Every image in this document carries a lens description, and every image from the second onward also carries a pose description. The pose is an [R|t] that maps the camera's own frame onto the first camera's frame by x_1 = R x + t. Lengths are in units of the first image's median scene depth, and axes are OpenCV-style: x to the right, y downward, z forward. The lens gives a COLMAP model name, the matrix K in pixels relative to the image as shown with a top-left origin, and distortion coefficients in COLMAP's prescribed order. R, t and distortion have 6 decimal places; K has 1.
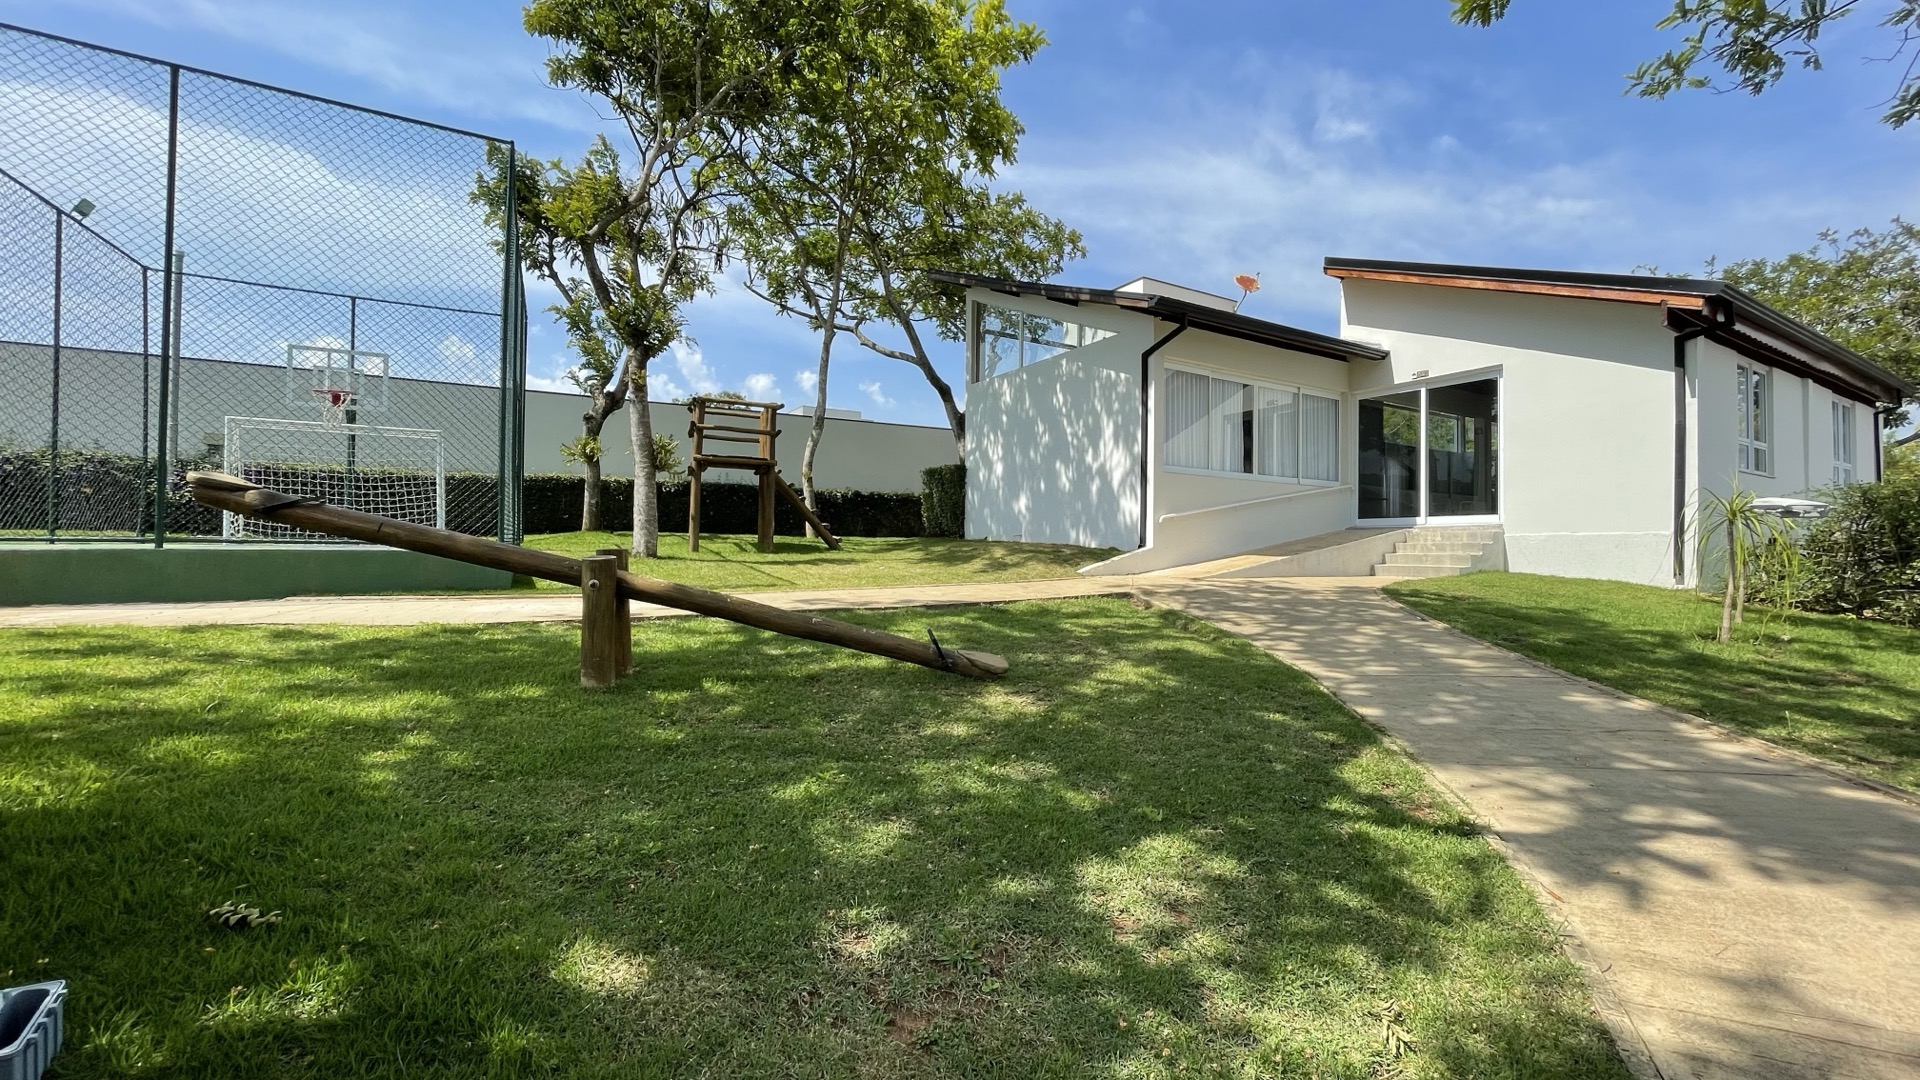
lens RADIAL K [[781.8, 0, 966.5], [0, 781.8, 540.9], [0, 0, 1]] dist [0.000790, -0.000872]
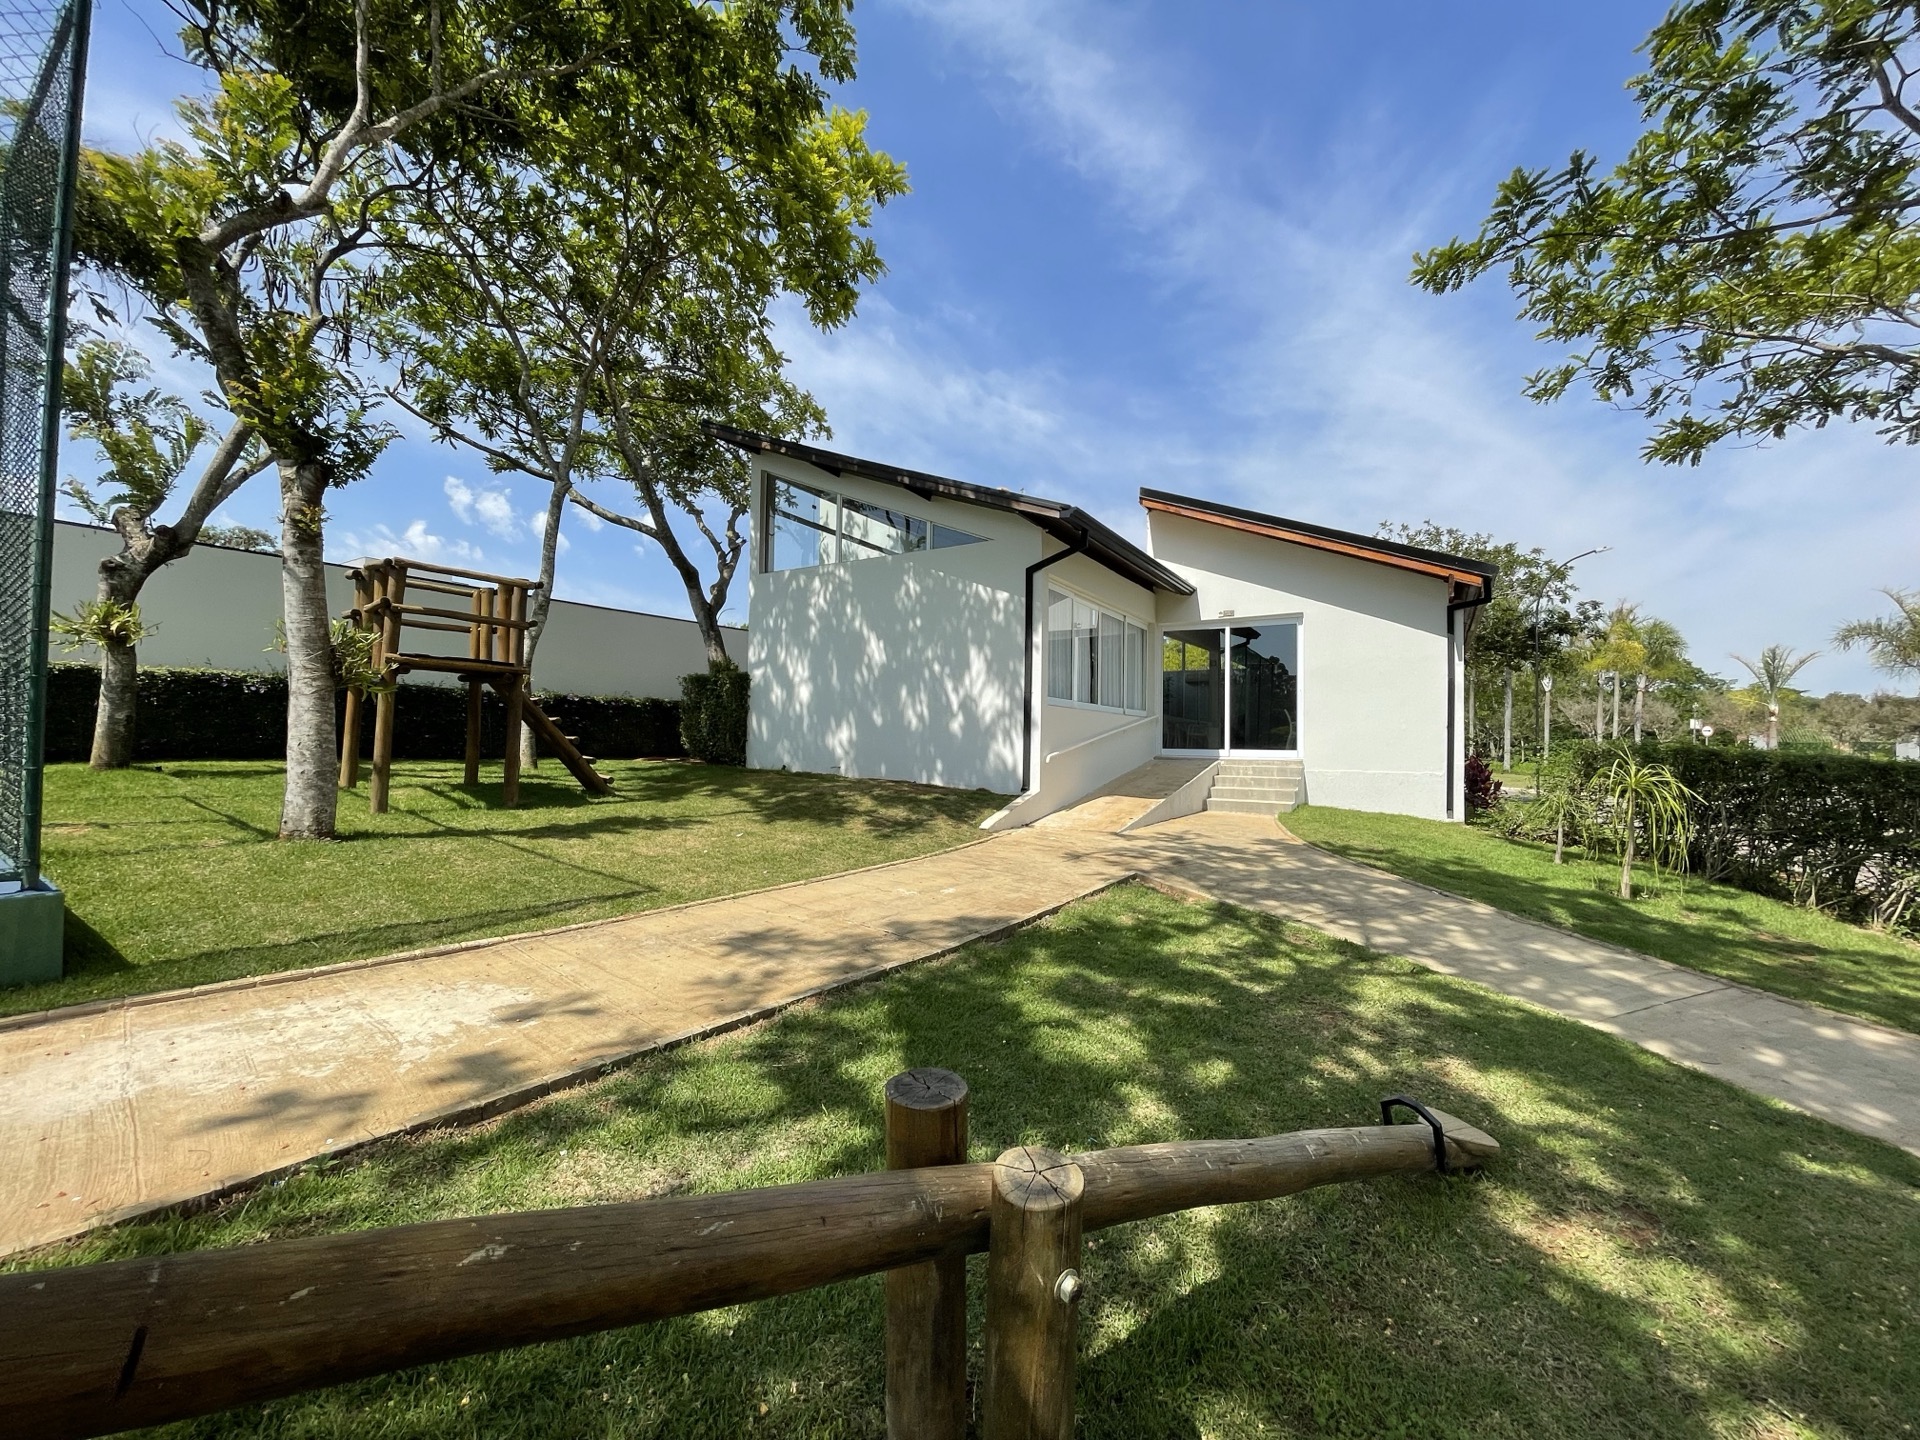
lens RADIAL K [[780.4, 0, 964.4], [0, 780.4, 725.2], [0, 0, 1]] dist [-0.000012, -0.000322]
pose [[0.888063, 0.015061, 0.459475, -0.205563], [-0.013898, 0.999886, -0.005912, -0.051831], [-0.459512, -0.001135, 0.888171, 0.227836]]
